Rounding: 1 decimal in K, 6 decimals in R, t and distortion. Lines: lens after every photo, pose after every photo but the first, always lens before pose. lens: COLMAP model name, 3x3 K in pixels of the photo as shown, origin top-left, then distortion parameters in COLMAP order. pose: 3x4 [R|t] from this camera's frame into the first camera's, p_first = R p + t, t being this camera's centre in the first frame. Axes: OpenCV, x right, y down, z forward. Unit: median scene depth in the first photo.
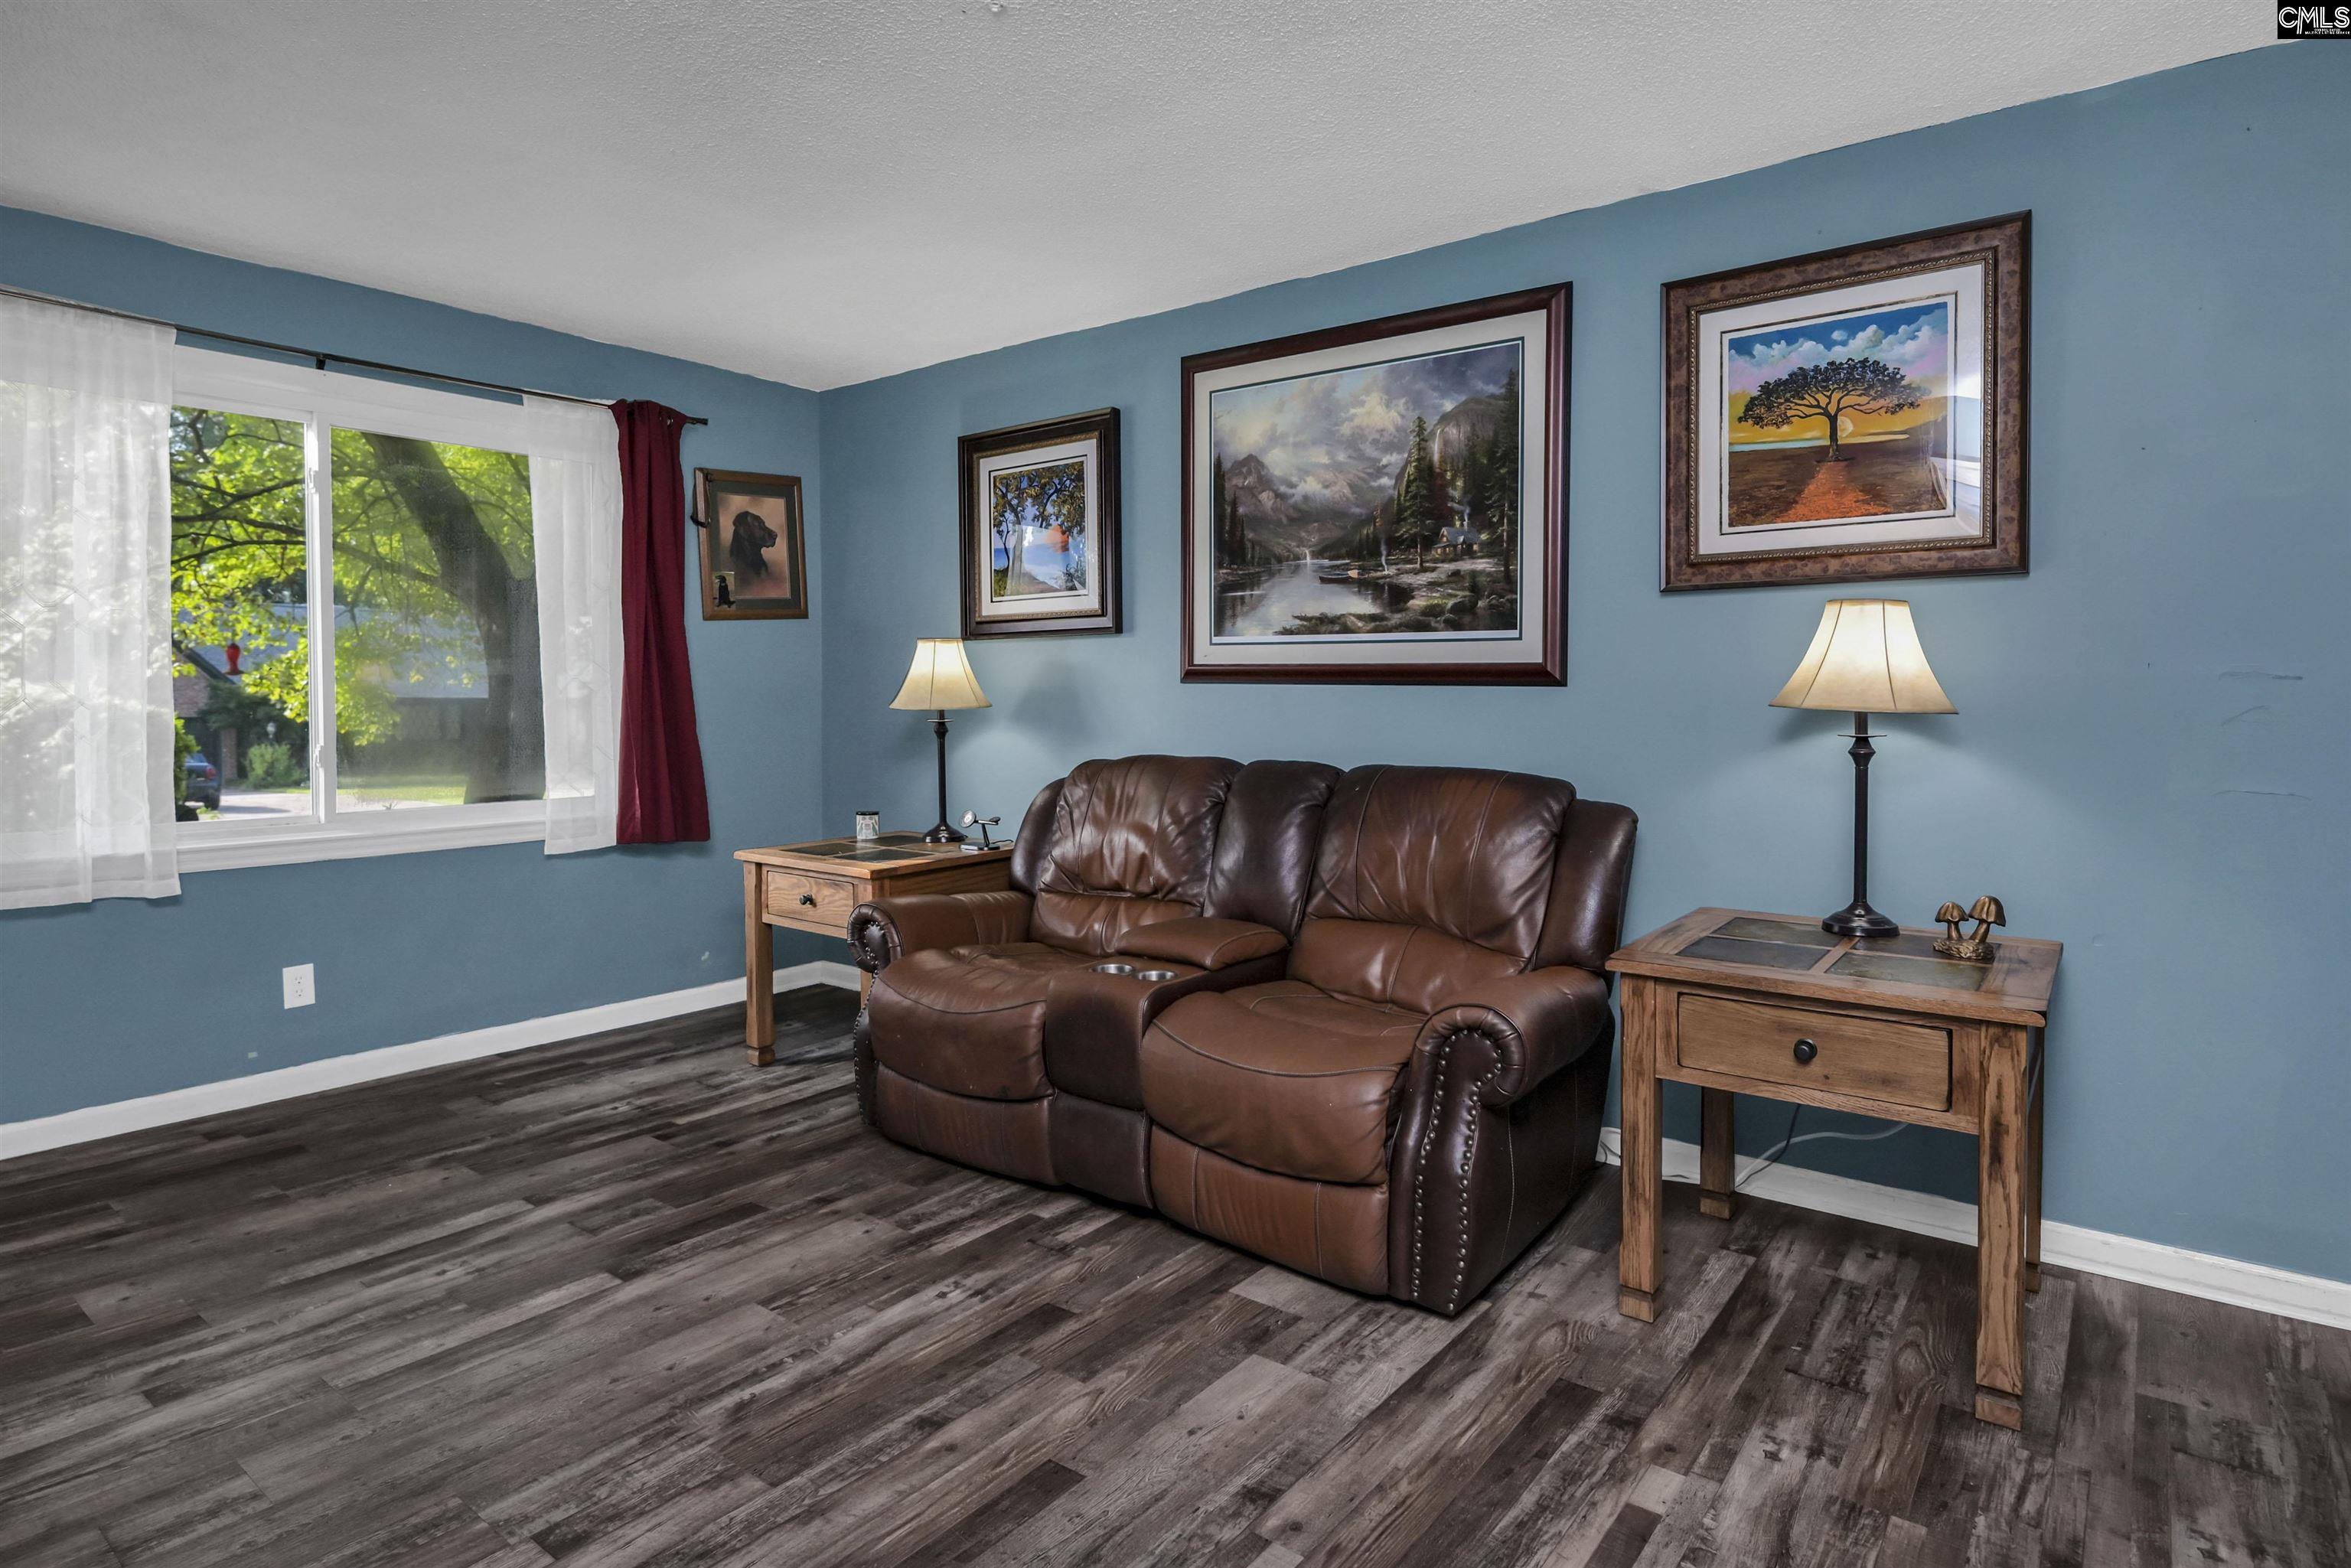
lens RADIAL K [[1243.0, 0, 1147.6], [0, 1243.0, 715.8], [0, 0, 1]] dist [0.007814, -0.008967]
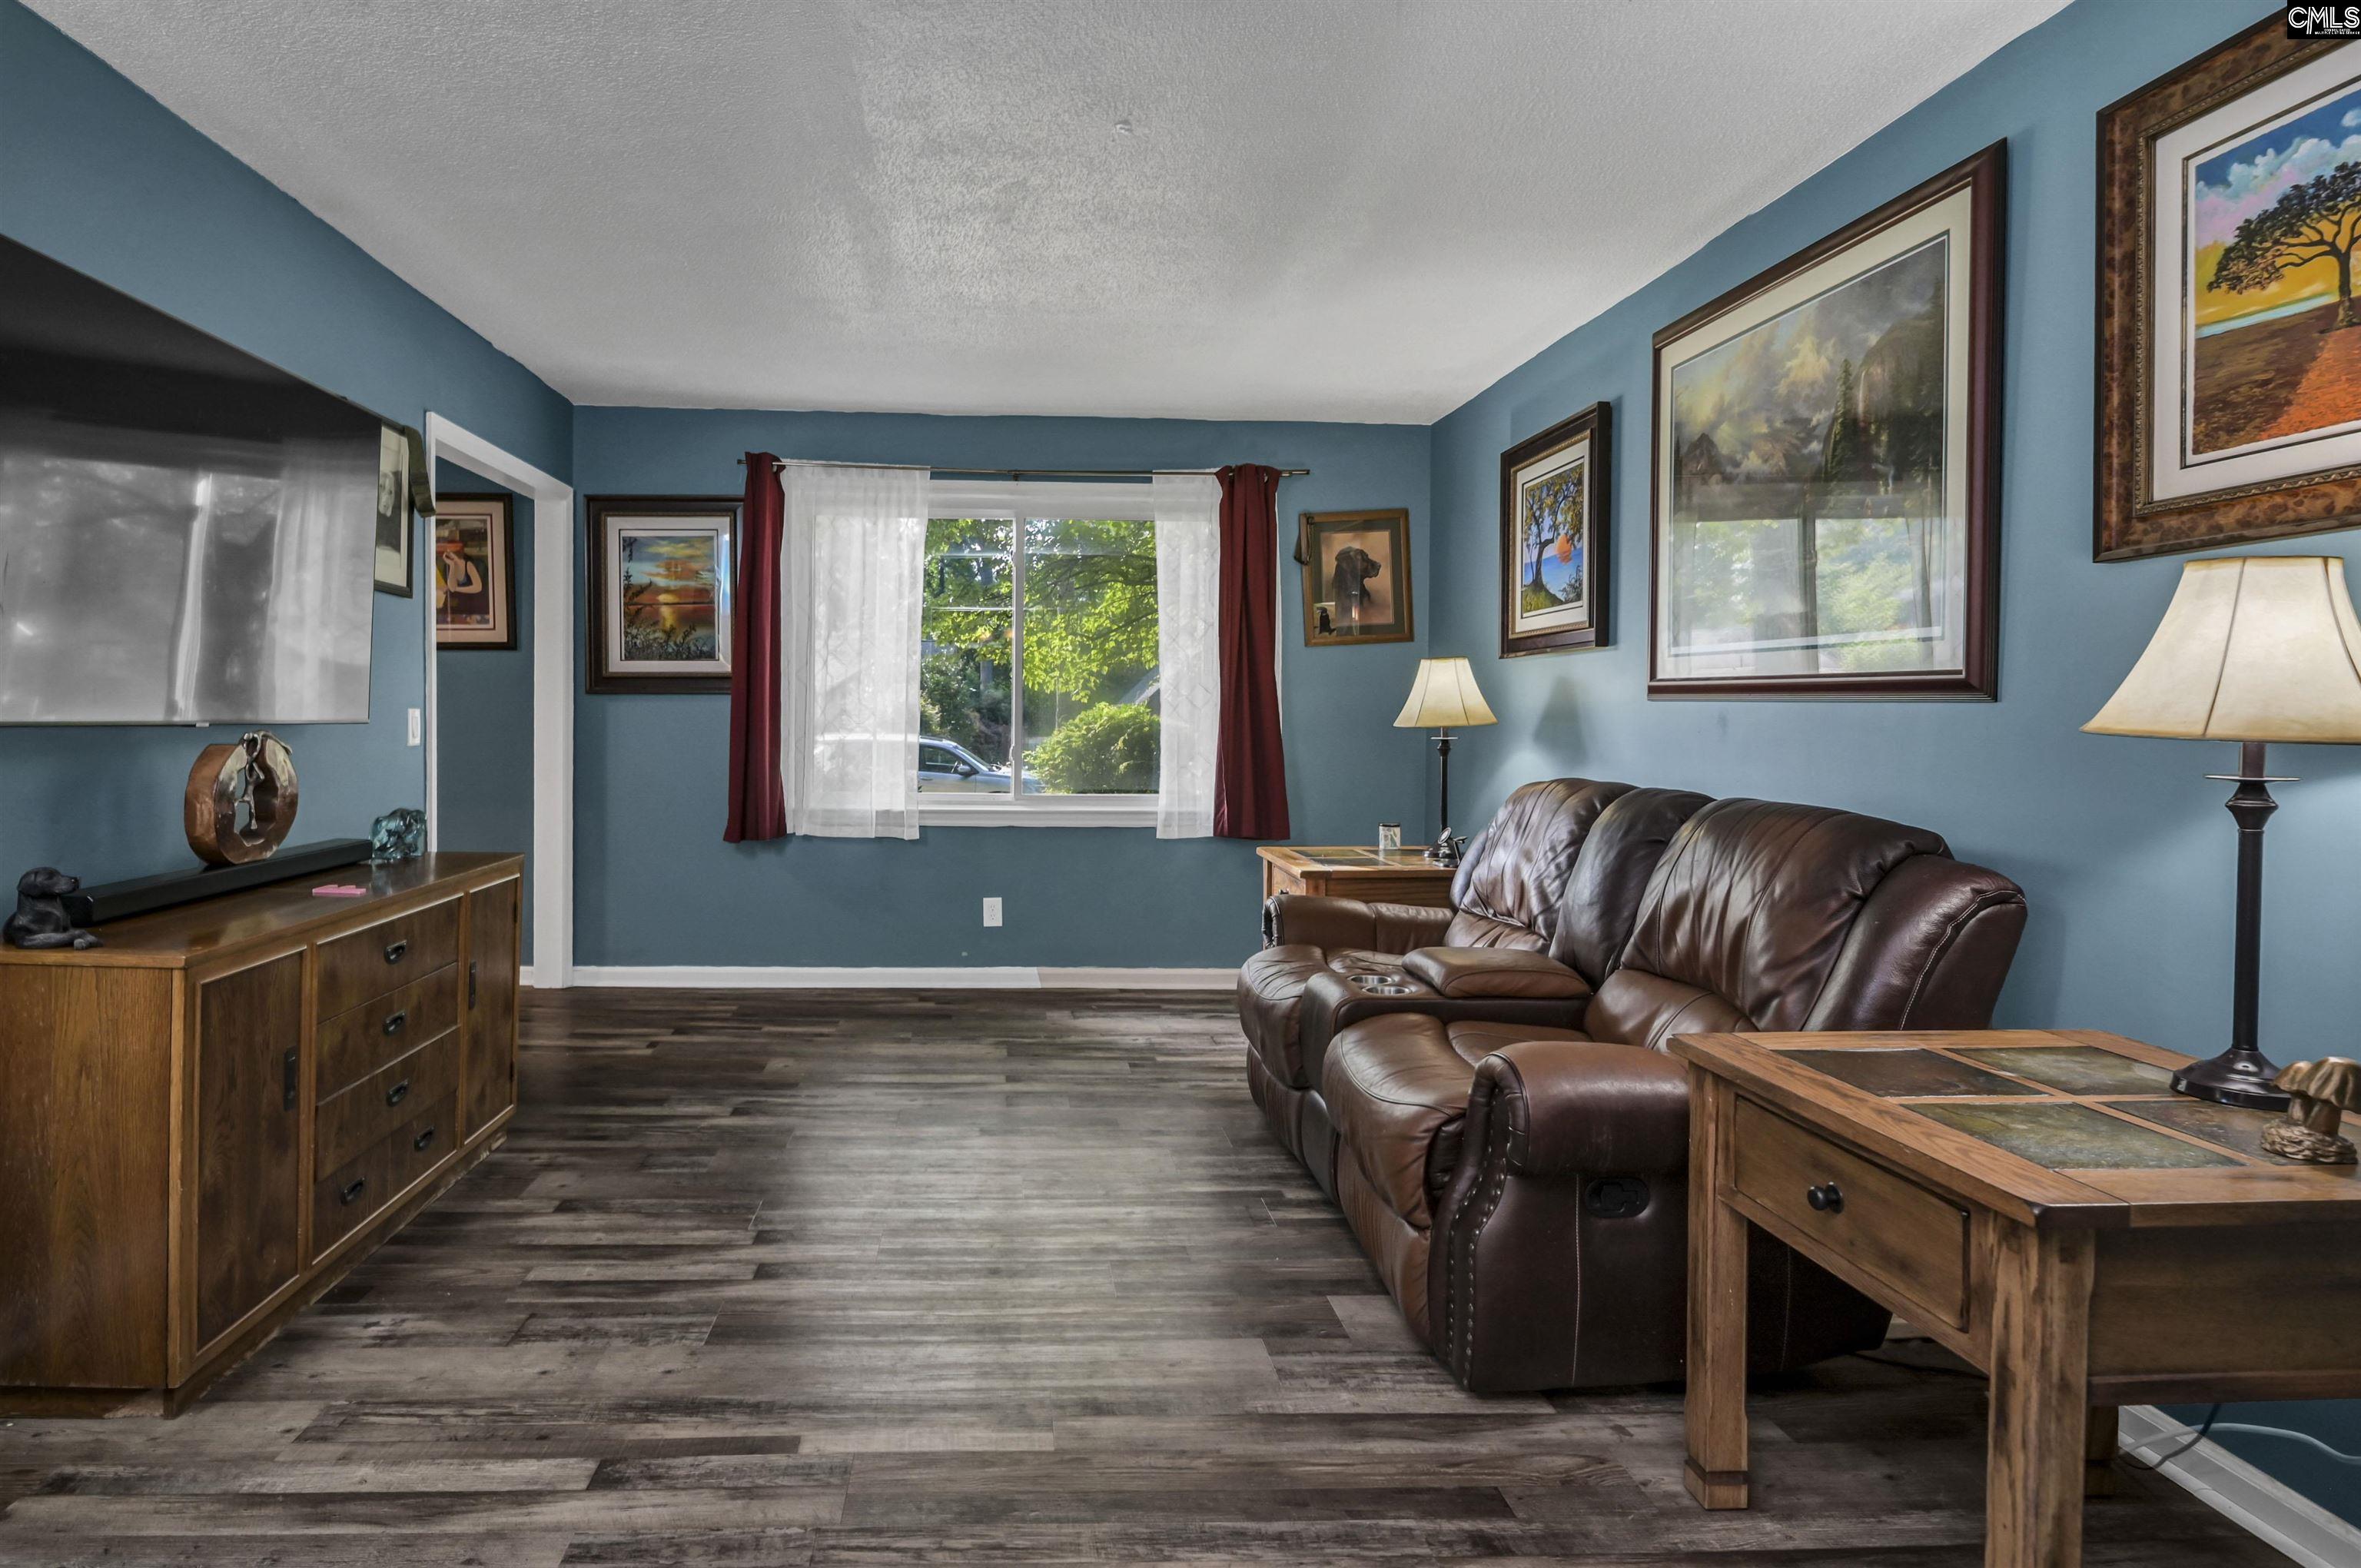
lens RADIAL K [[1248.4, 0, 1057.1], [0, 1248.4, 727.2], [0, 0, 1]] dist [0.007814, -0.008967]
pose [[0.659062, 0.014205, -0.751954, 0.497344], [-0.022409, 0.999749, -0.000755, 0.003281], [0.751755, 0.017348, 0.659215, 0.113595]]
